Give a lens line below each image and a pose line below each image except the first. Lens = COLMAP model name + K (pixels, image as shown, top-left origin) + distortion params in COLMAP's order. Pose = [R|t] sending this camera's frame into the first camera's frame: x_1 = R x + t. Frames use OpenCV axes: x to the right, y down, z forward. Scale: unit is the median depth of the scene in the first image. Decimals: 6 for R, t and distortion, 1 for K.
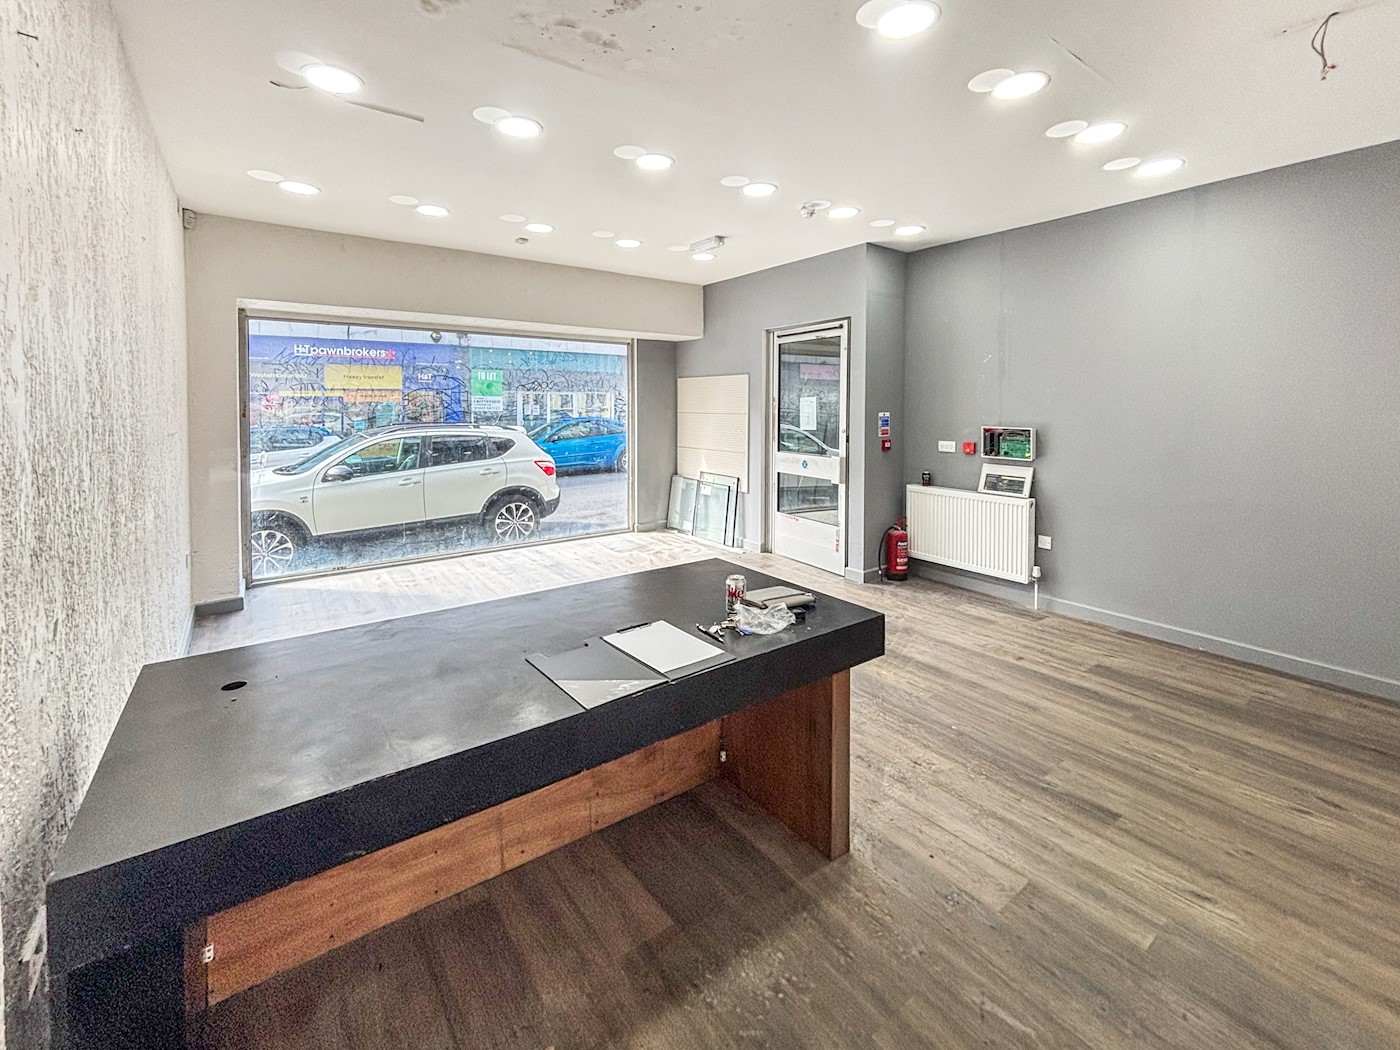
lens RADIAL K [[600.0, 0, 697.1], [0, 600.0, 487.4], [0, 0, 1]] dist [-0.003492, -0.000264]
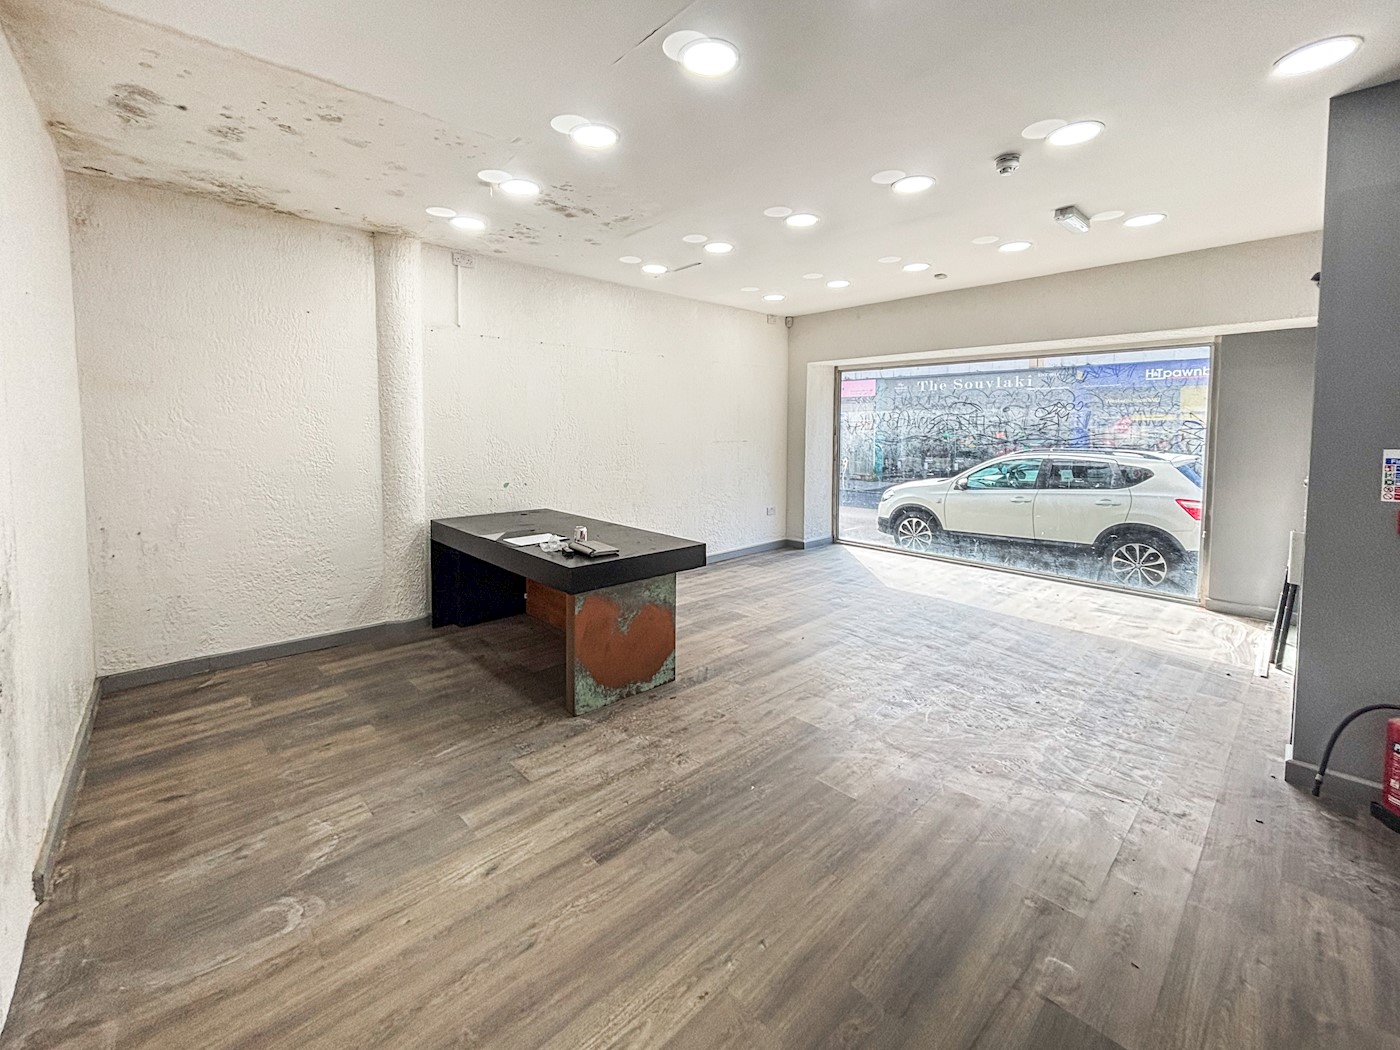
lens RADIAL K [[568.9, 0, 700.0], [0, 568.9, 525.0], [0, 0, 1]] dist [-0.010880, -0.000312]
pose [[0.127783, 0.170250, -0.977081, 0.503795], [-0.139560, 0.978441, 0.152235, -0.044811], [0.981934, 0.116908, 0.148788, 0.319447]]
